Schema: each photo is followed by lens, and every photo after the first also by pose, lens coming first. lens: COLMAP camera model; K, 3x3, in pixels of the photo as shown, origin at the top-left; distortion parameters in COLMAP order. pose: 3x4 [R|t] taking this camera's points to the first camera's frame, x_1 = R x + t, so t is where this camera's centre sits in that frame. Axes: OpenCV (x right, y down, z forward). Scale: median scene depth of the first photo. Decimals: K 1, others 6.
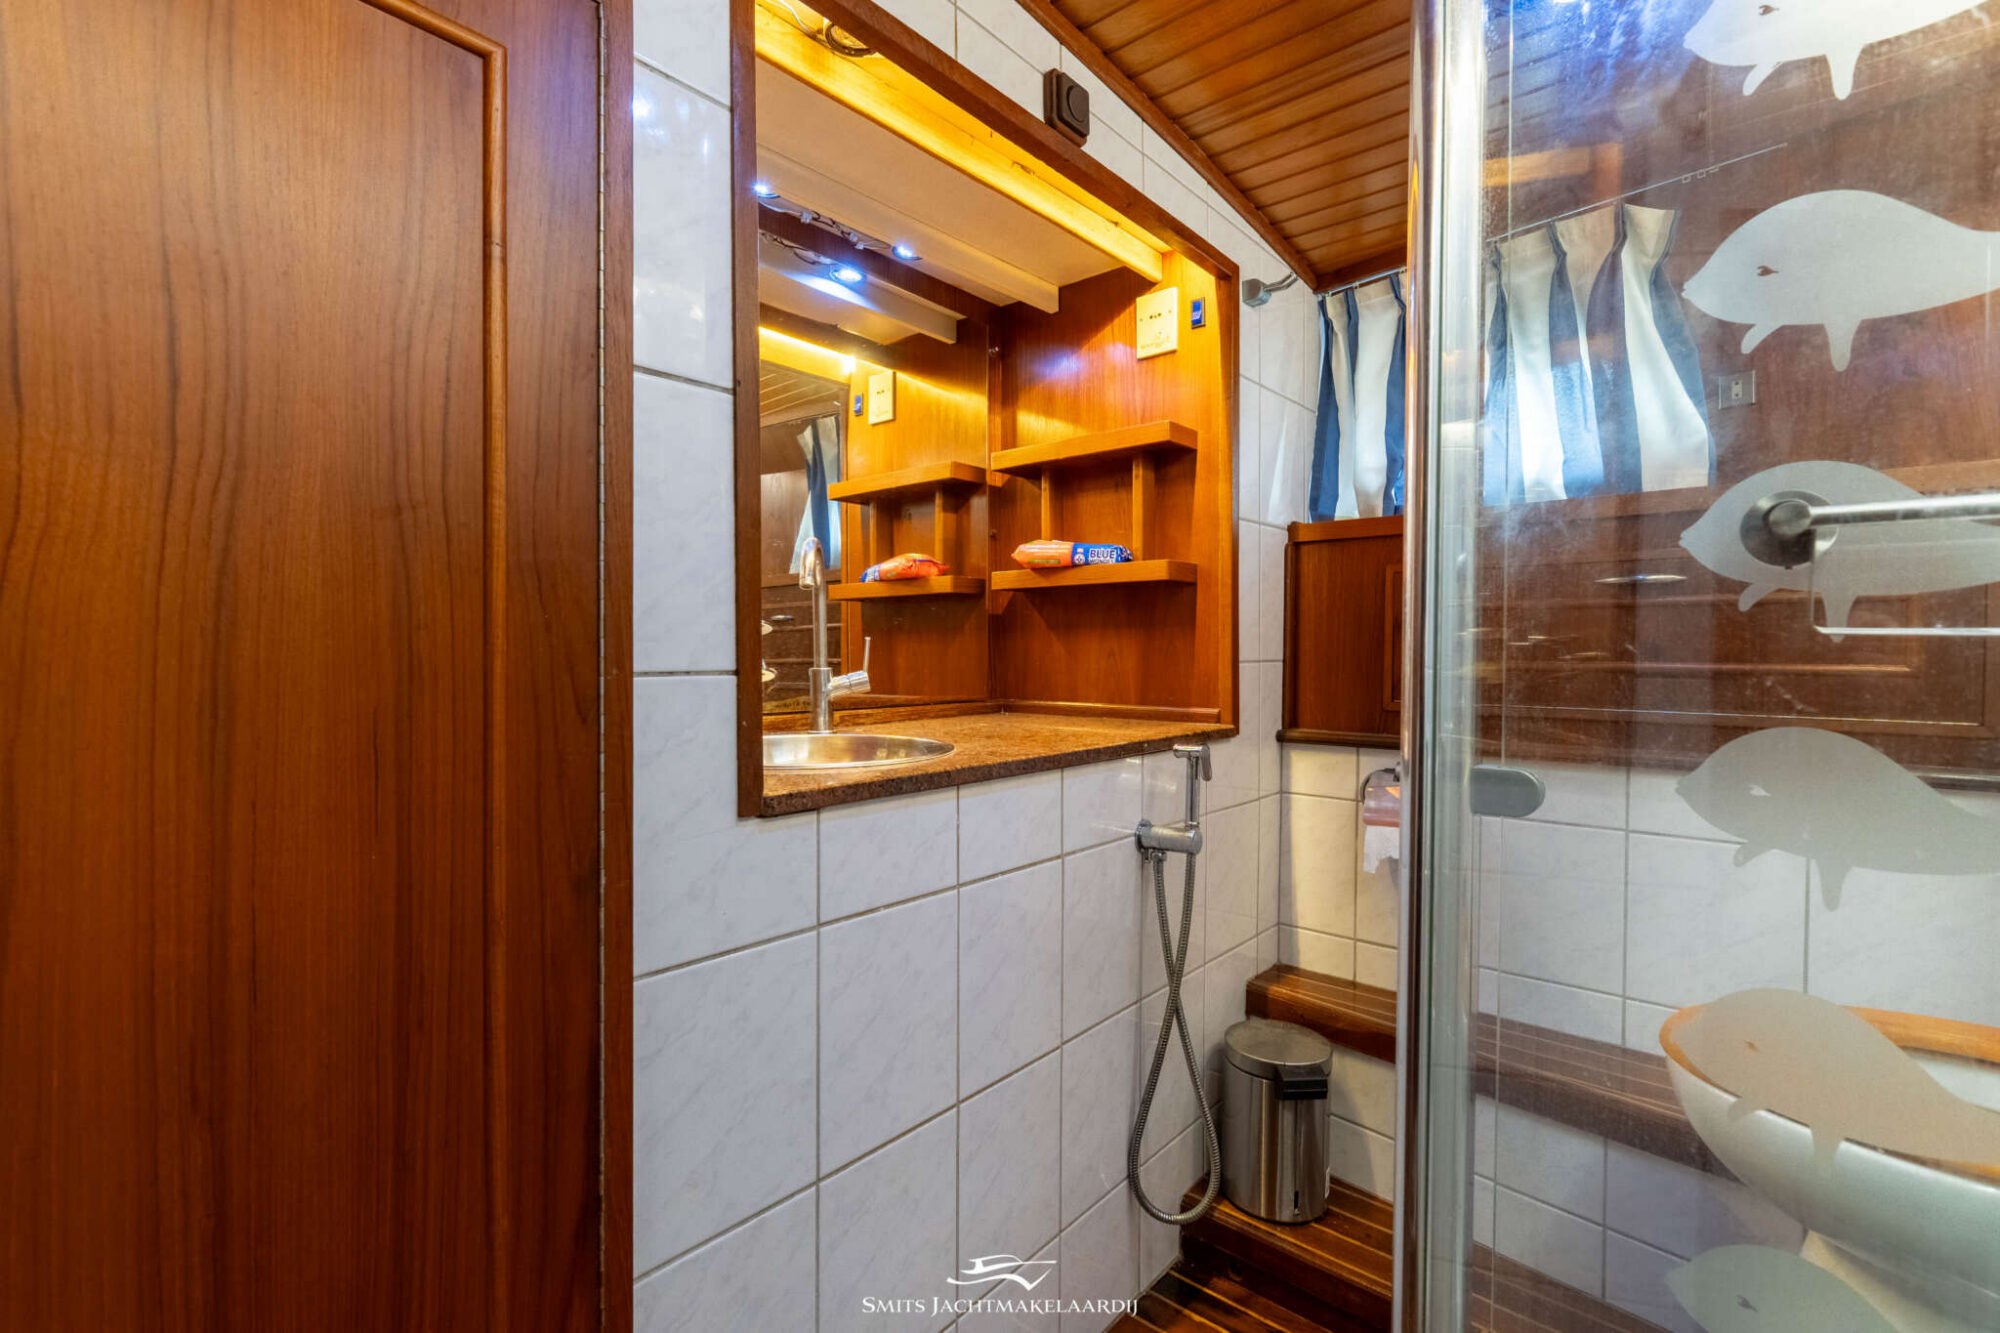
lens RADIAL K [[901.7, 0, 986.2], [0, 901.7, 663.3], [0, 0, 1]] dist [-0.007589, 0.000617]
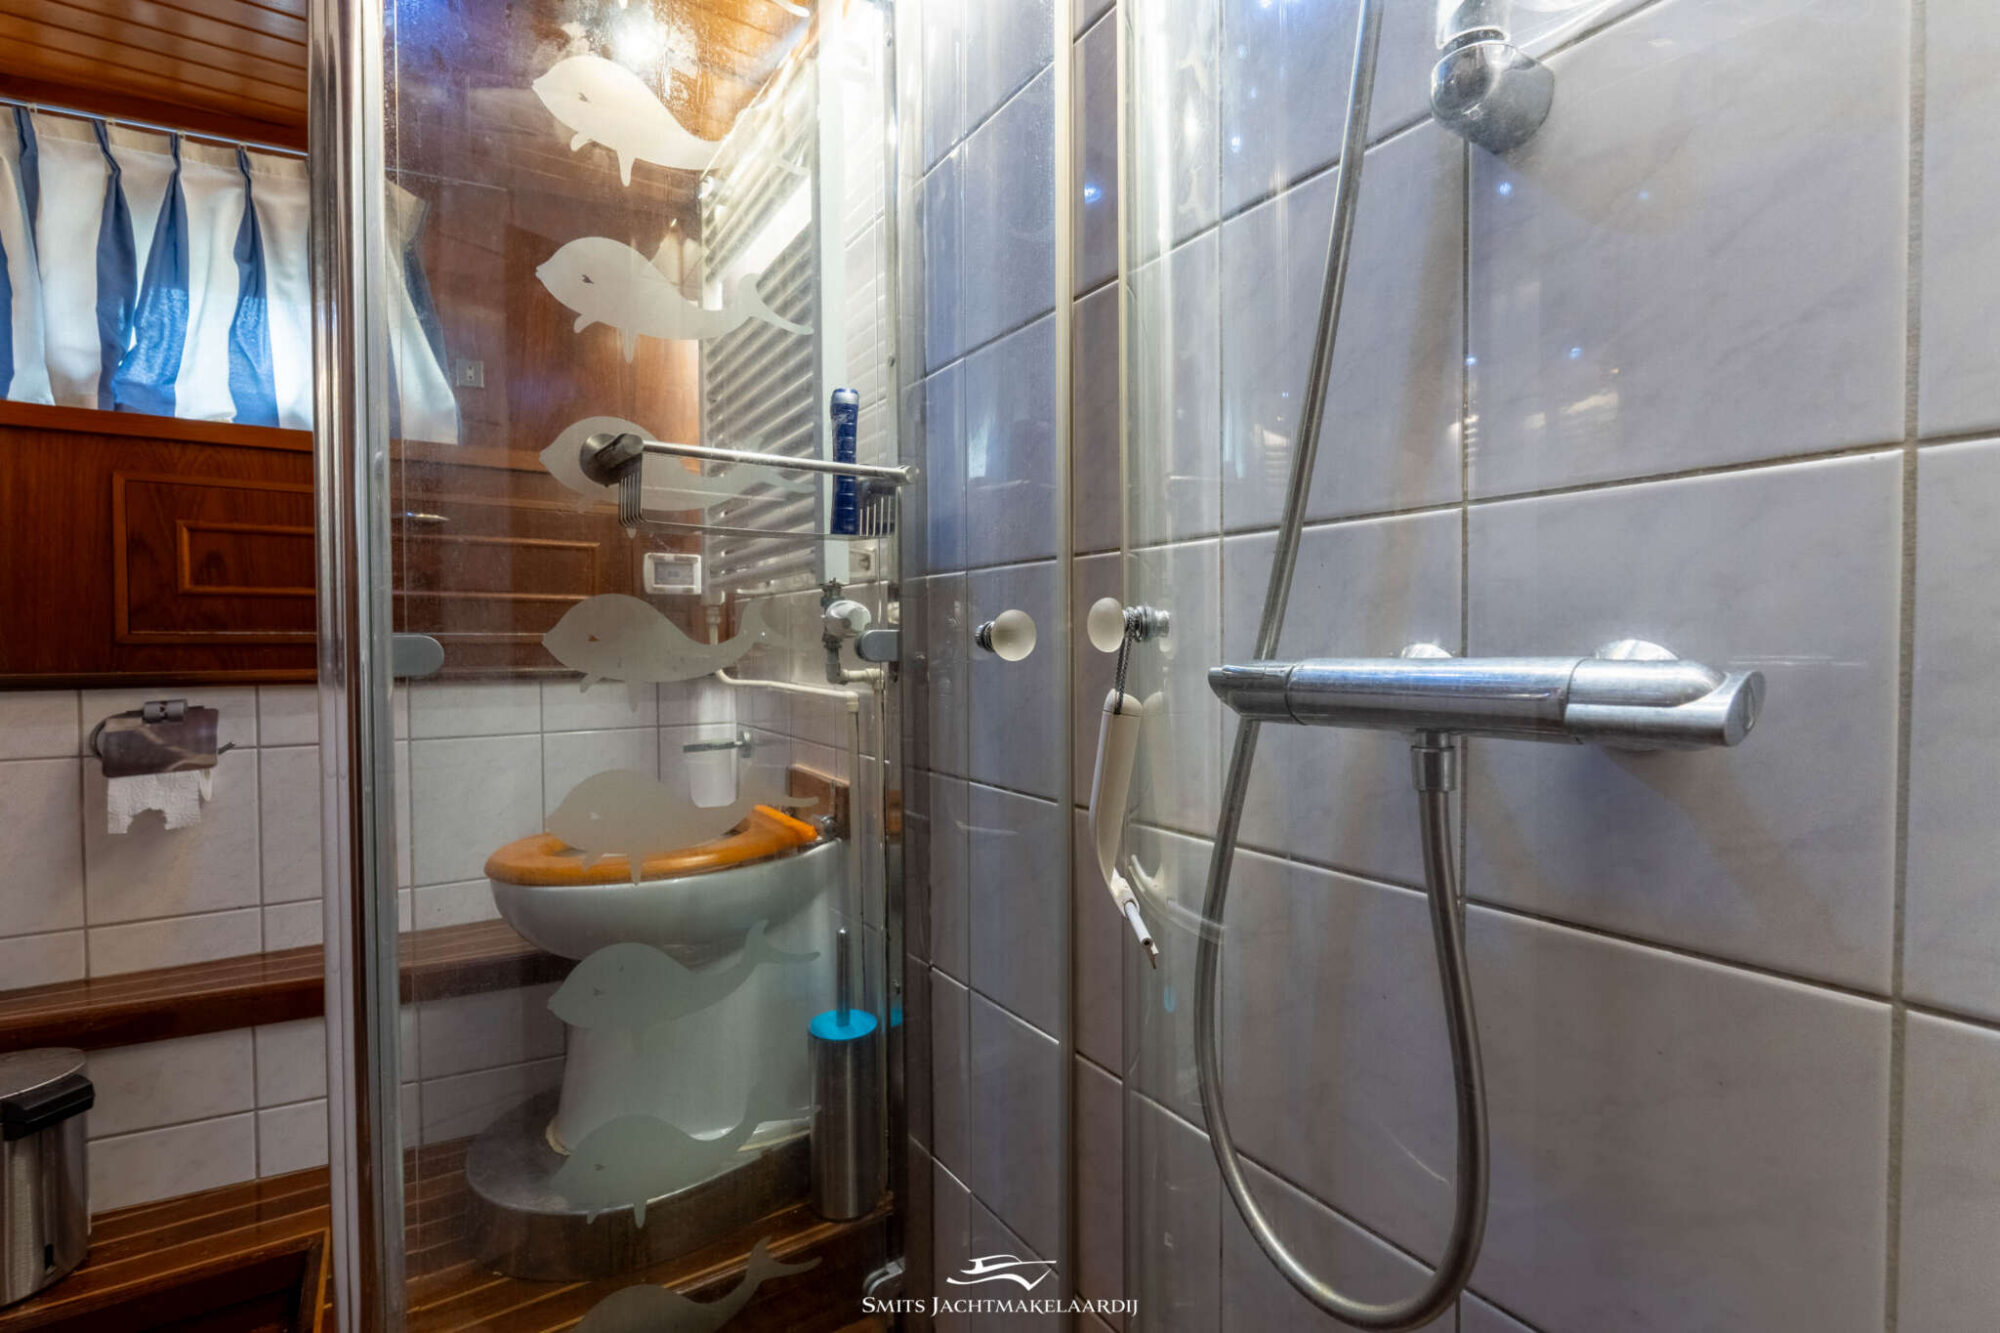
lens RADIAL K [[901.7, 0, 1003.0], [0, 901.7, 658.4], [0, 0, 1]] dist [-0.007589, 0.000617]
pose [[0.247485, -0.018992, 0.968705, -0.173697], [0.017174, 0.999737, 0.015213, 0.074140], [-0.968739, 0.012872, 0.247746, -0.000750]]
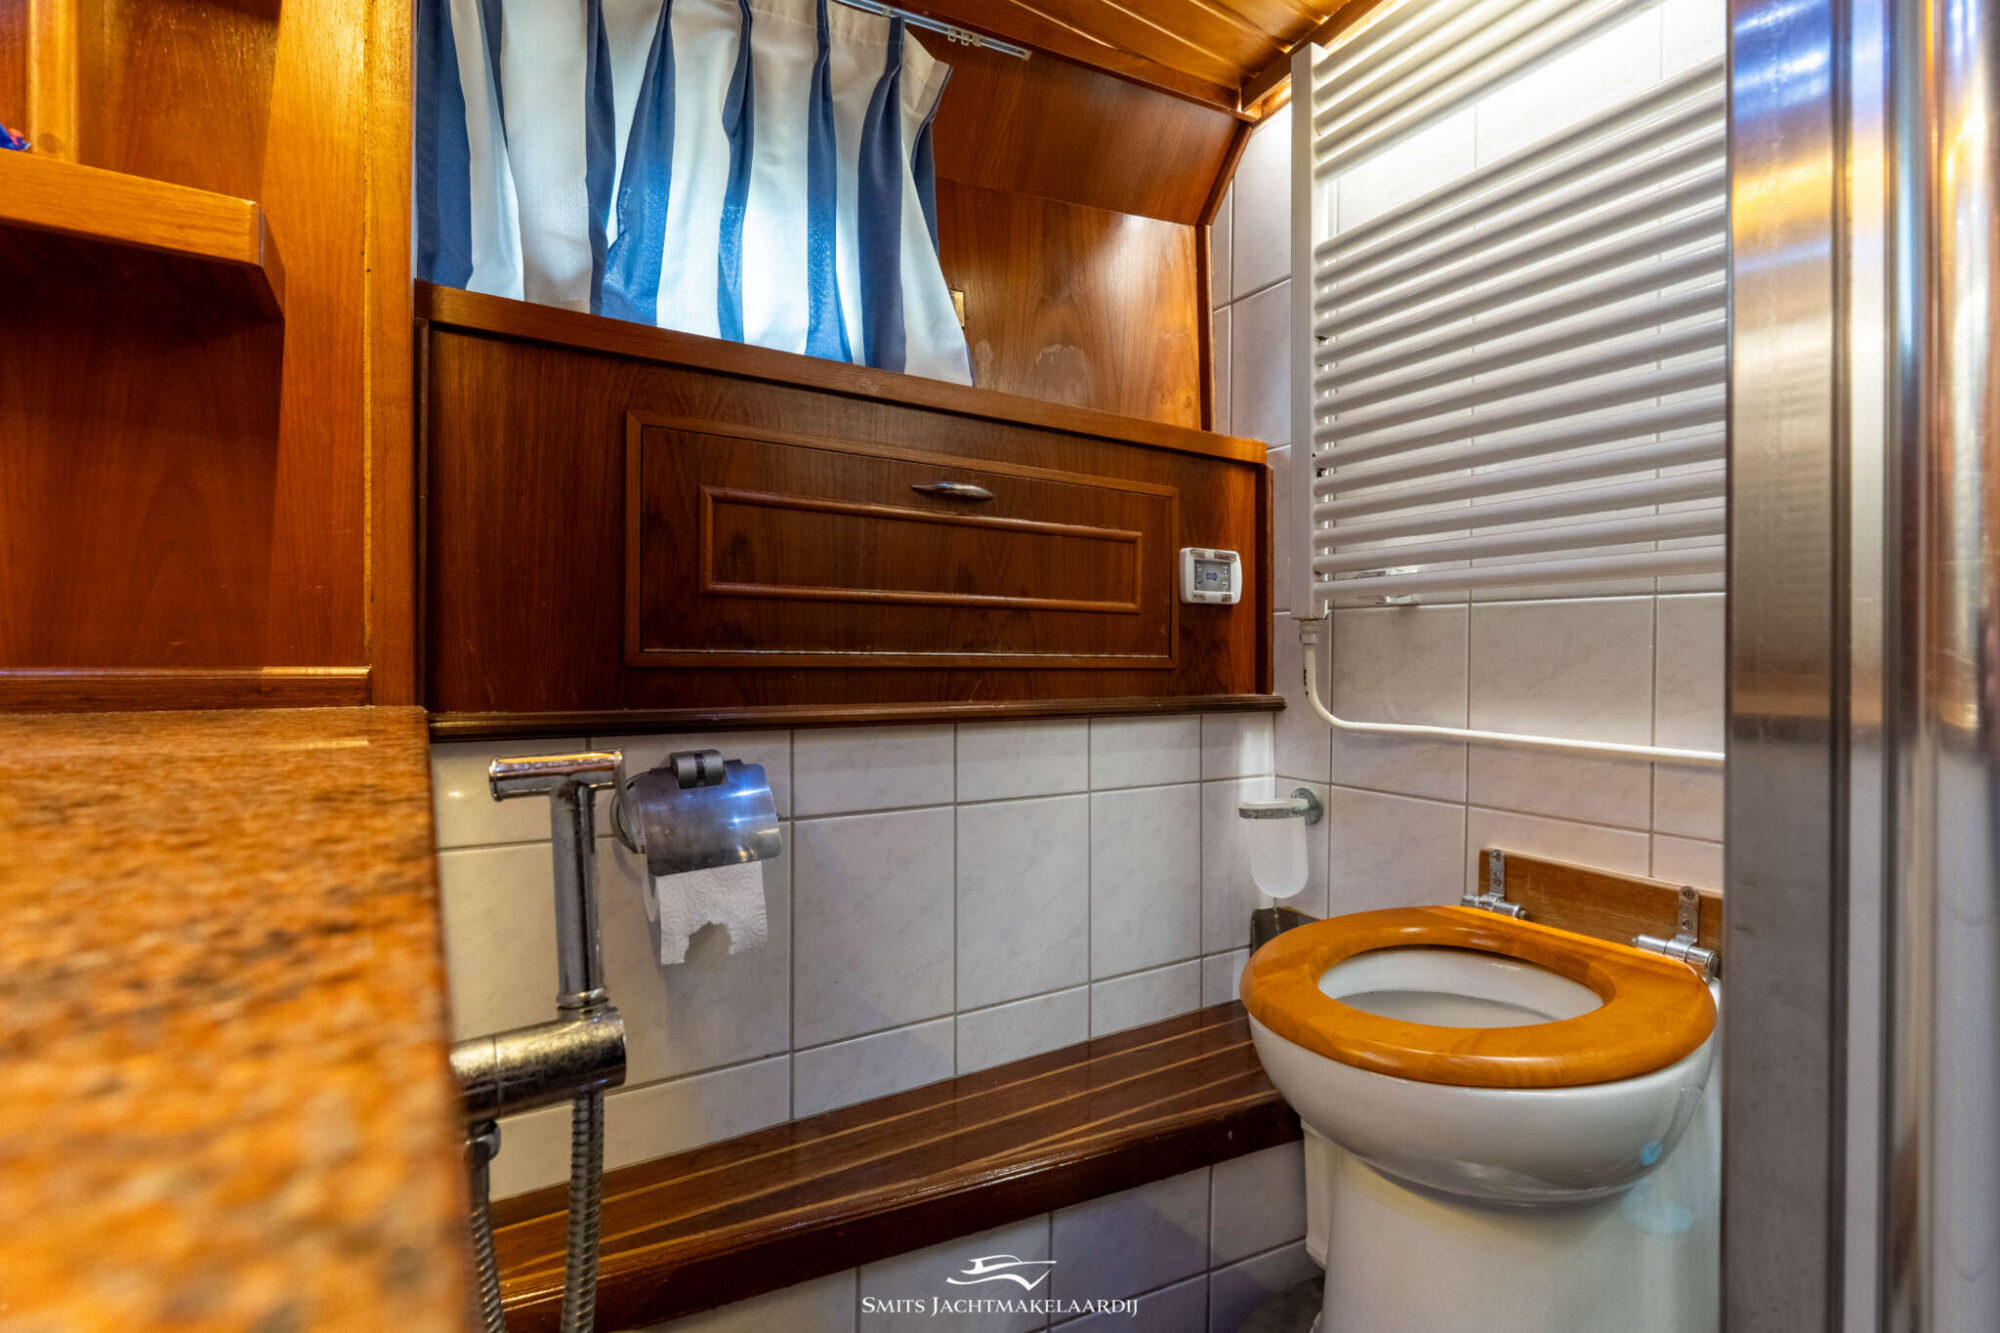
lens RADIAL K [[901.7, 0, 988.2], [0, 901.7, 654.8], [0, 0, 1]] dist [-0.007589, 0.000617]
pose [[0.267178, 0.002435, 0.963644, -0.039540], [0.004891, 0.999980, -0.003883, 0.052695], [-0.963635, 0.005751, 0.267161, 0.701839]]
